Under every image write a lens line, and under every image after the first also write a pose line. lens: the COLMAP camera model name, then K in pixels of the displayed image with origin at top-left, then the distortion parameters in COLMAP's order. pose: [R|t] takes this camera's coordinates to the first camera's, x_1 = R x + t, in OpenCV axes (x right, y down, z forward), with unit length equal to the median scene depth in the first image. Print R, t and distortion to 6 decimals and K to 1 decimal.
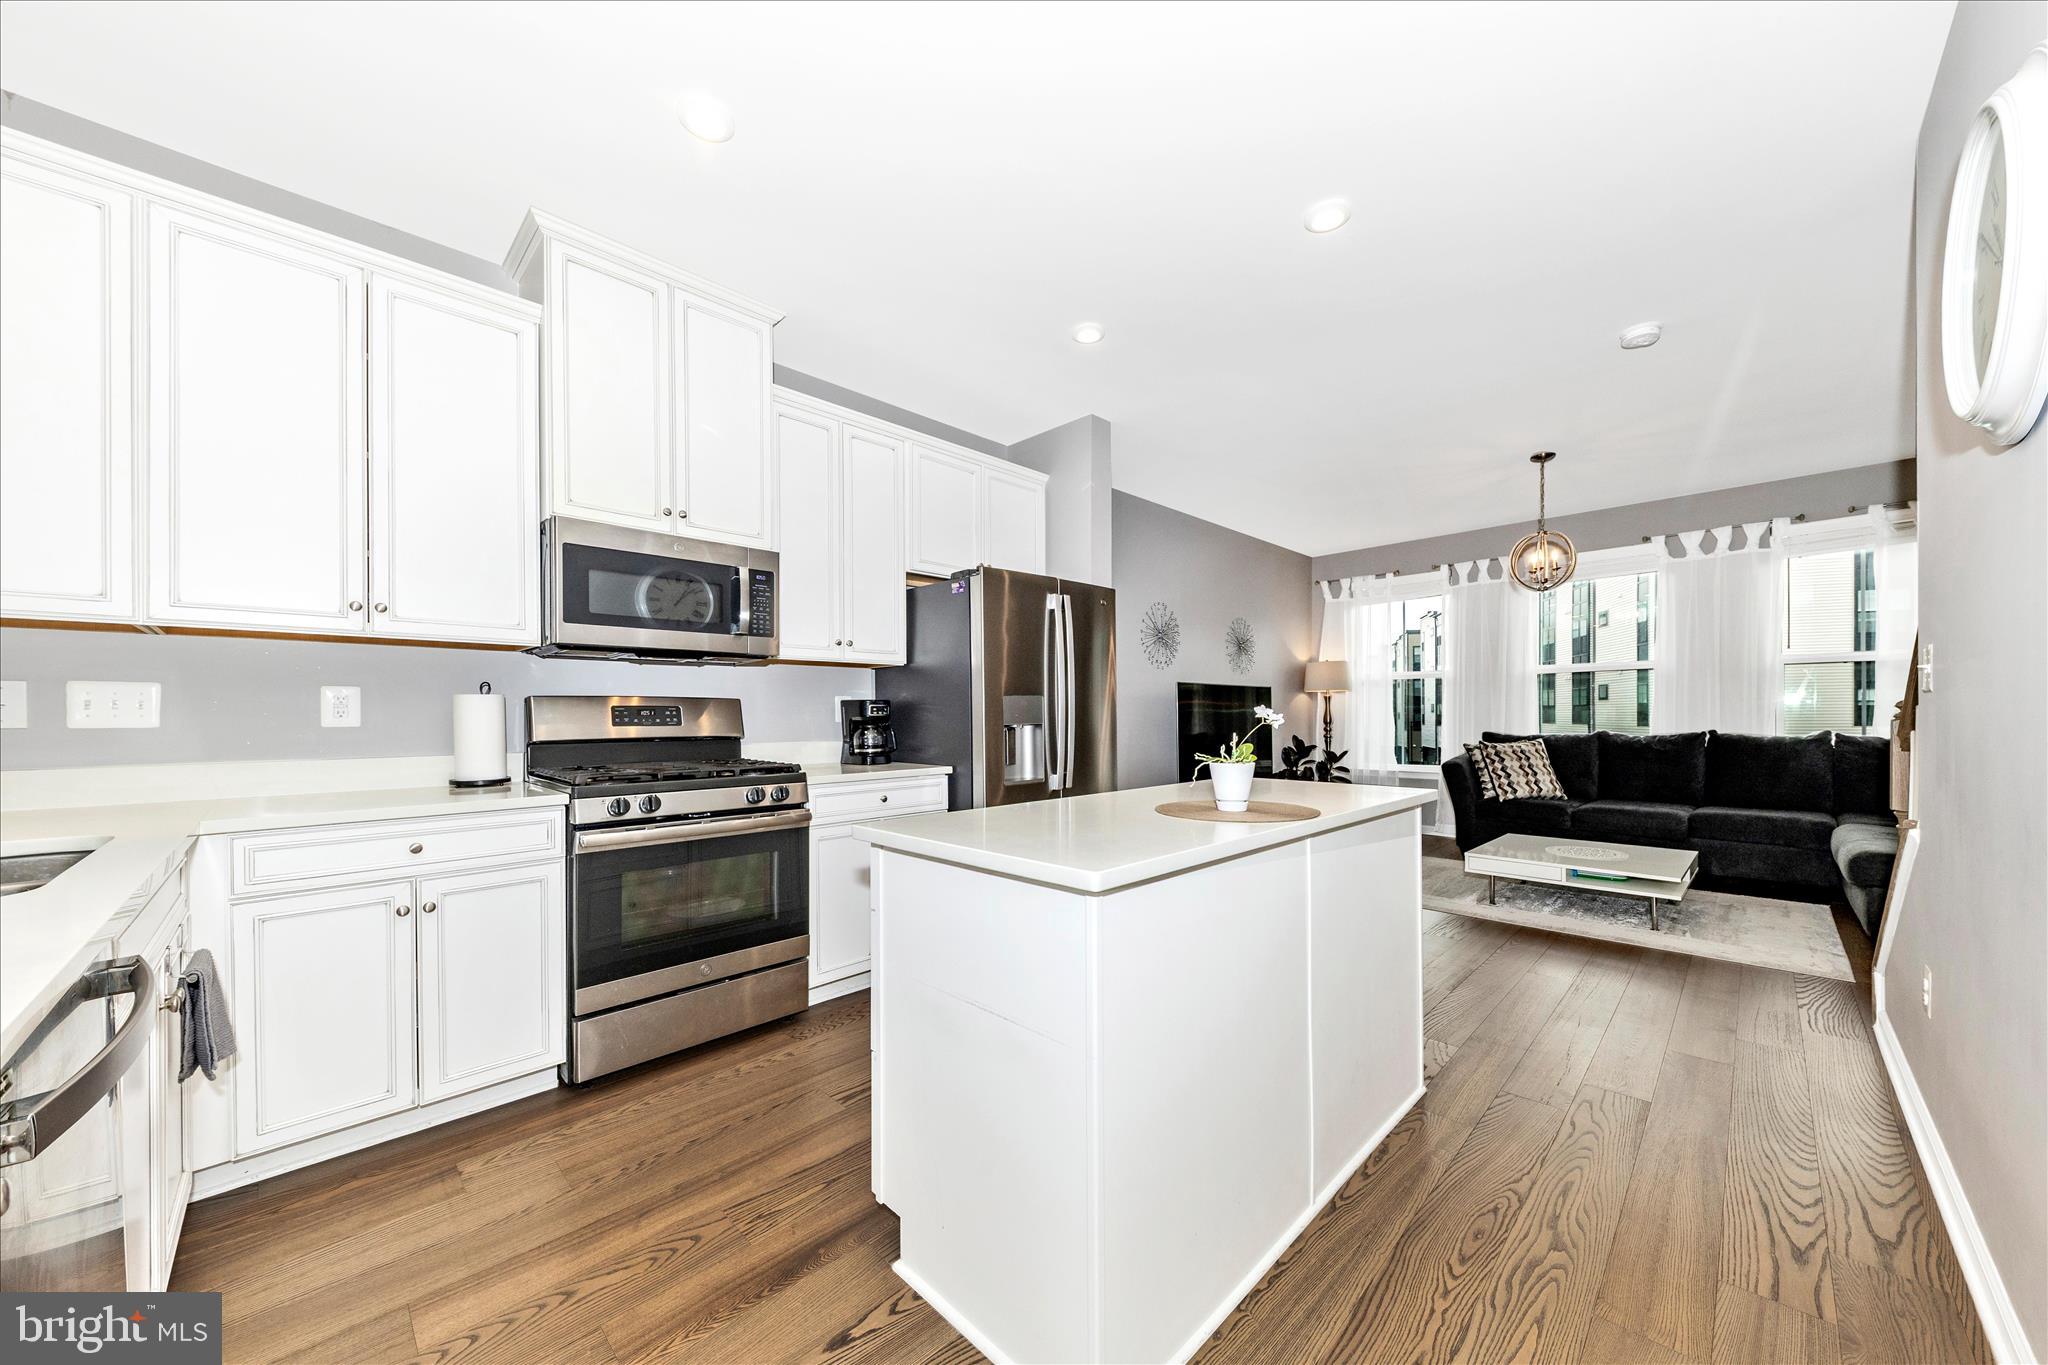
lens RADIAL K [[730.5, 0, 1028.6], [0, 730.5, 711.2], [0, 0, 1]] dist [0.006190, -0.002592]
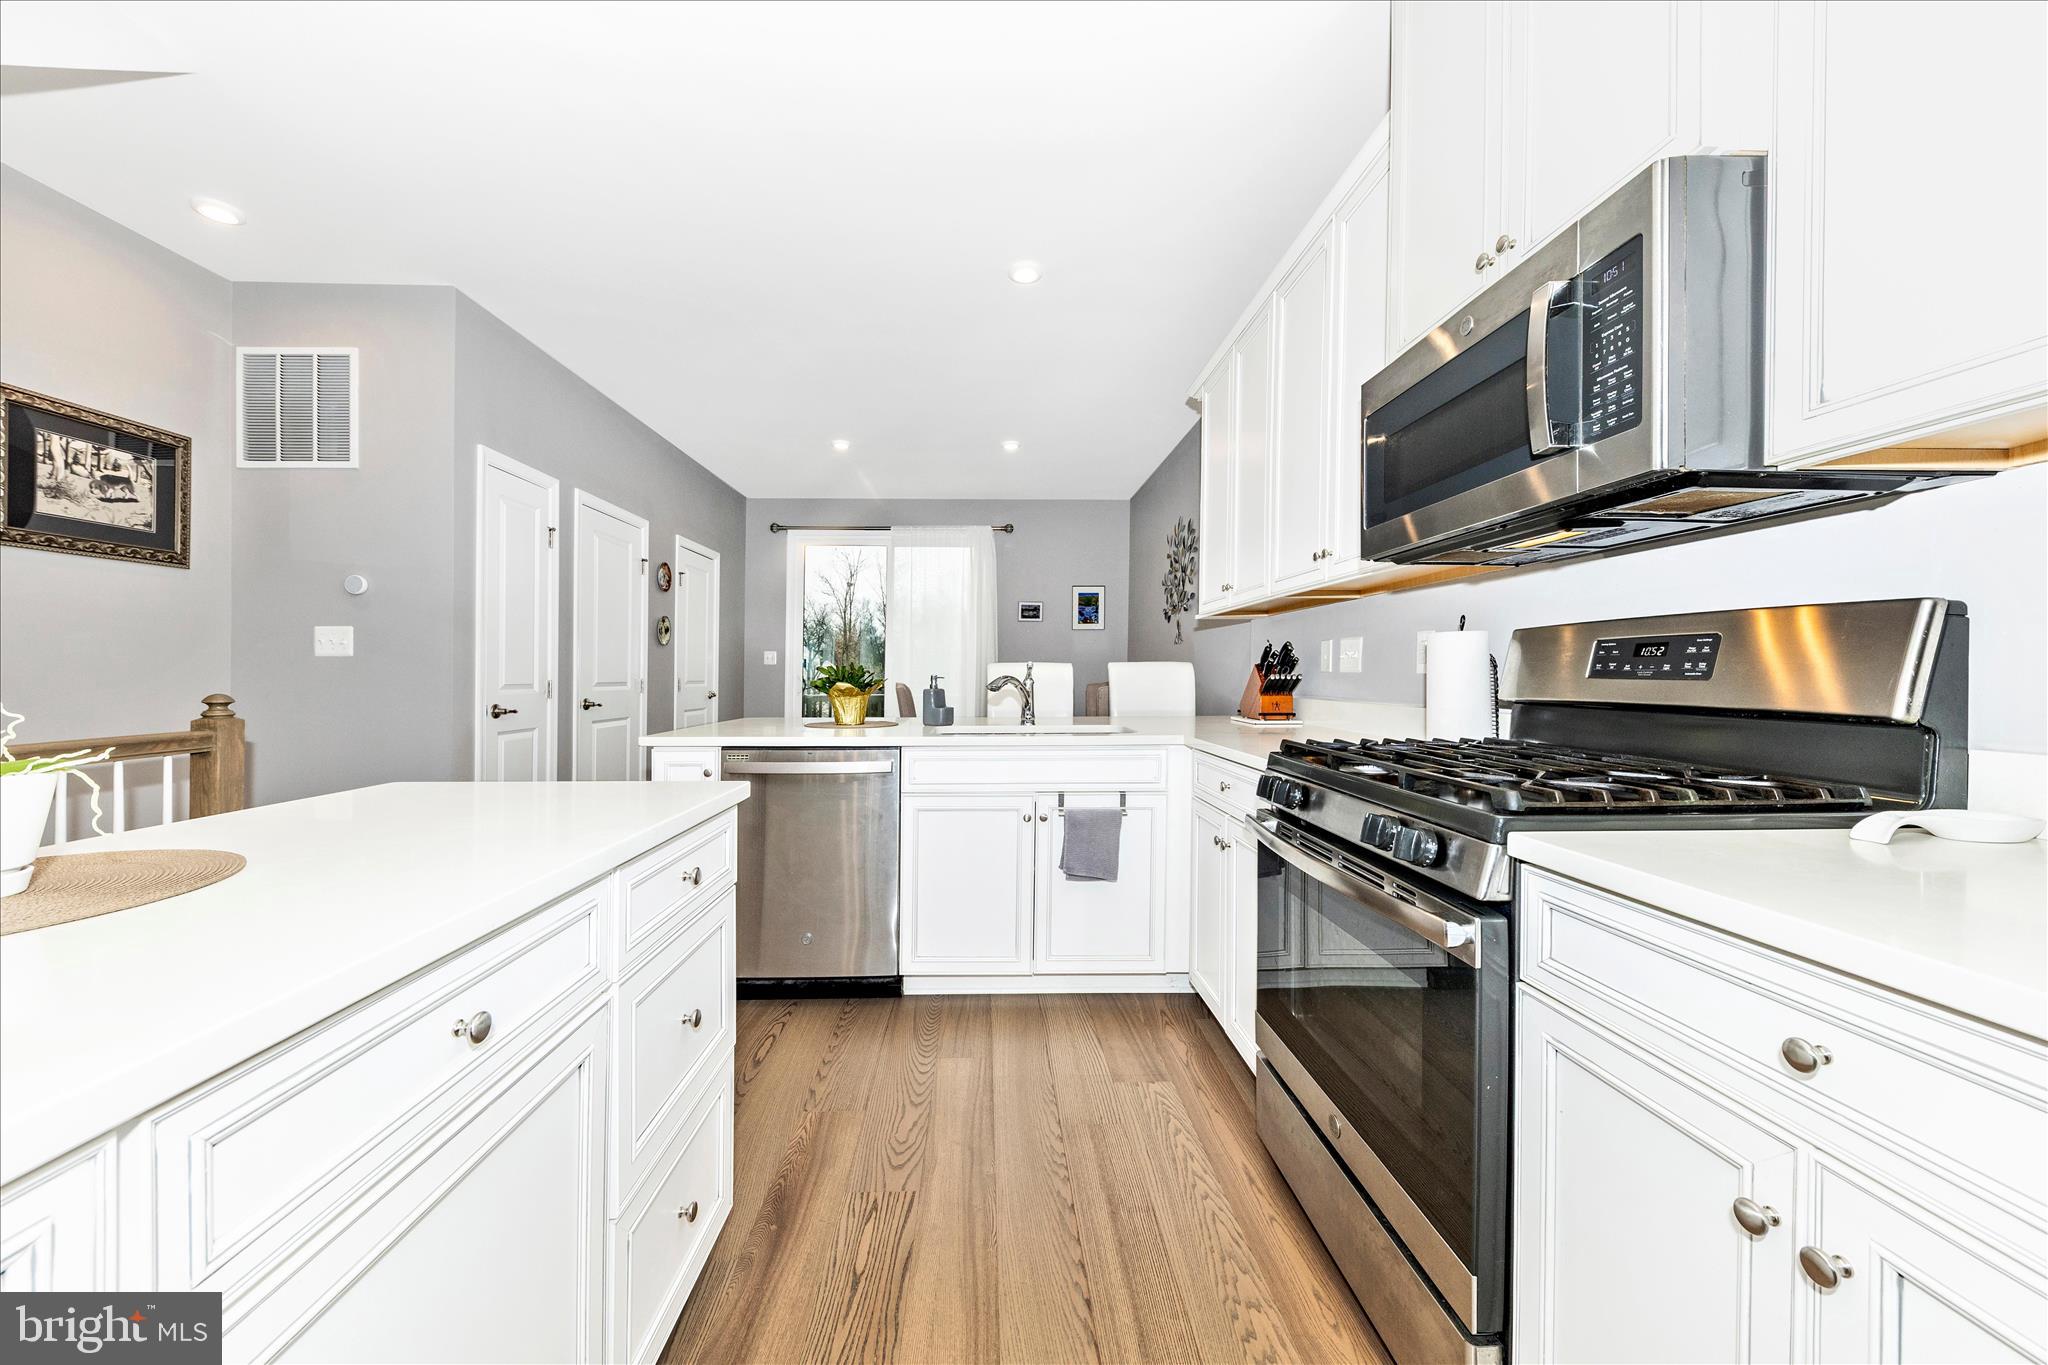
lens RADIAL K [[730.5, 0, 984.2], [0, 730.5, 666.6], [0, 0, 1]] dist [0.006190, -0.002592]
pose [[-0.700442, 0.006751, -0.713678, 0.086175], [0.010953, 0.999939, -0.001291, 0.006140], [0.713626, -0.008721, -0.700473, 0.806578]]
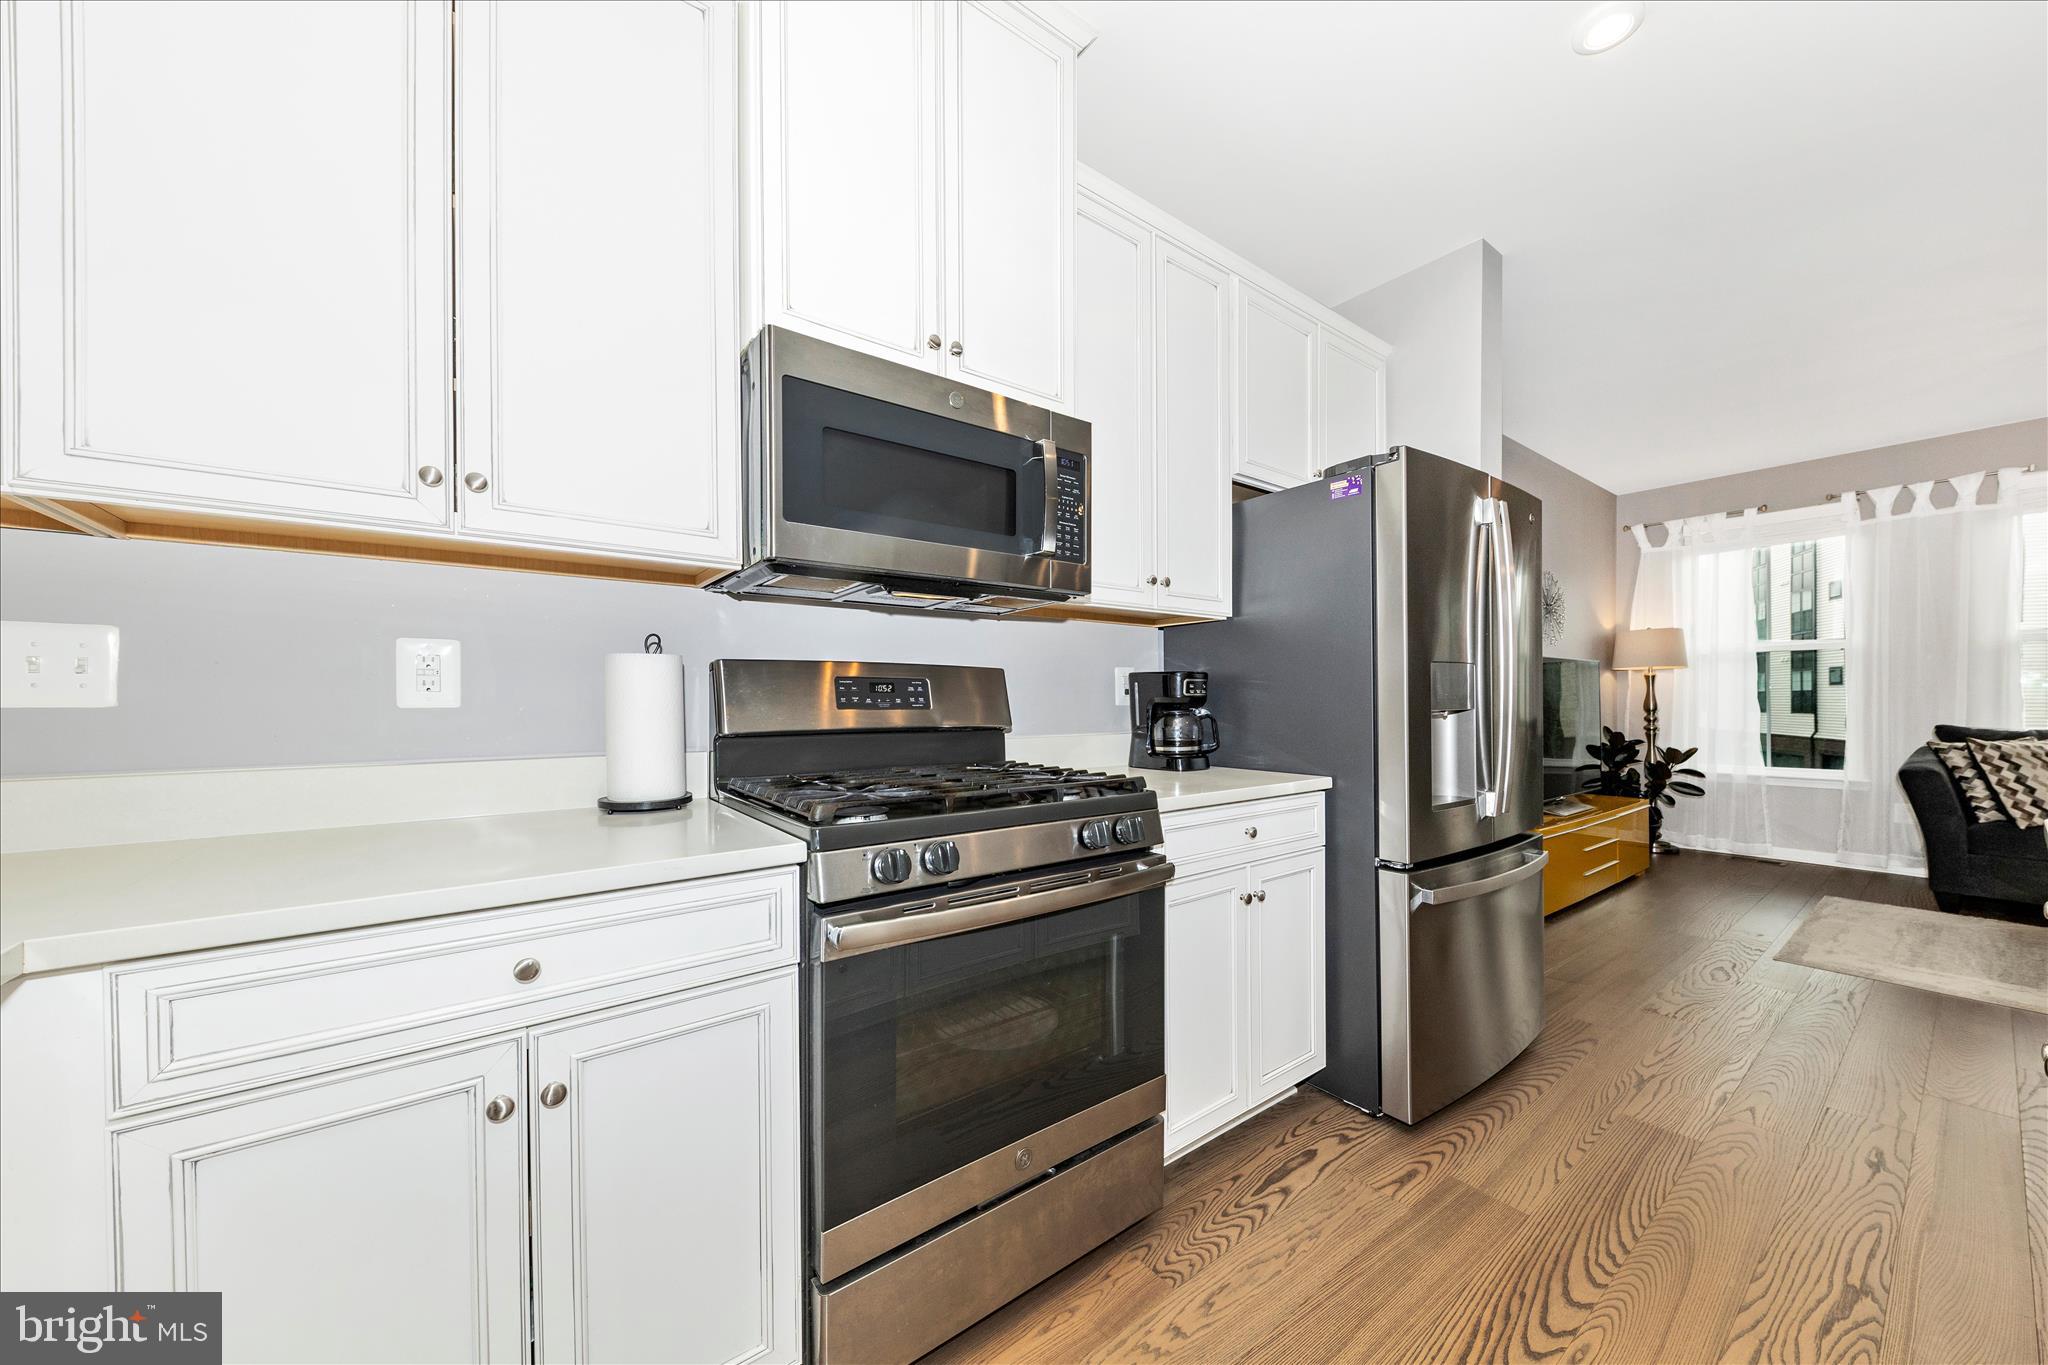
lens RADIAL K [[730.5, 0, 1028.7], [0, 730.5, 699.7], [0, 0, 1]] dist [0.006190, -0.002592]
pose [[0.989907, 0.002889, -0.141686, -0.242863], [-0.002392, 0.999990, 0.003678, 0.007112], [0.141695, -0.003302, 0.989905, 0.312033]]
